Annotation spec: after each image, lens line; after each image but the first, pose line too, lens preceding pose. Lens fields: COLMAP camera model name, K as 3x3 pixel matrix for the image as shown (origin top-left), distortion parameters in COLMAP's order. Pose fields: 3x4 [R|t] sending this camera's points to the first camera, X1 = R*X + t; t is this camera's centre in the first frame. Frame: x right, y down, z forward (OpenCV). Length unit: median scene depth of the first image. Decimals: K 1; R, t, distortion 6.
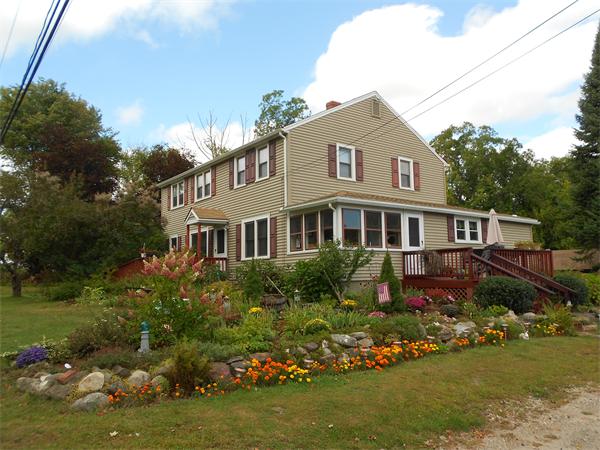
lens RADIAL K [[470.9, 0, 300.0], [0, 470.9, 225.0], [0, 0, 1]] dist [0.005581, -0.001510]
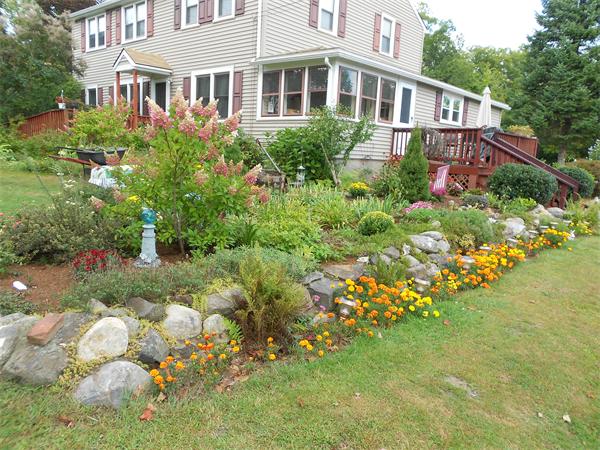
lens RADIAL K [[470.9, 0, 300.0], [0, 470.9, 225.0], [0, 0, 1]] dist [0.005581, -0.001510]
pose [[0.979328, 0.038718, 0.198537, -0.107577], [-0.089407, 0.963284, 0.253162, 0.024309], [-0.181446, -0.265680, 0.946833, 0.166480]]
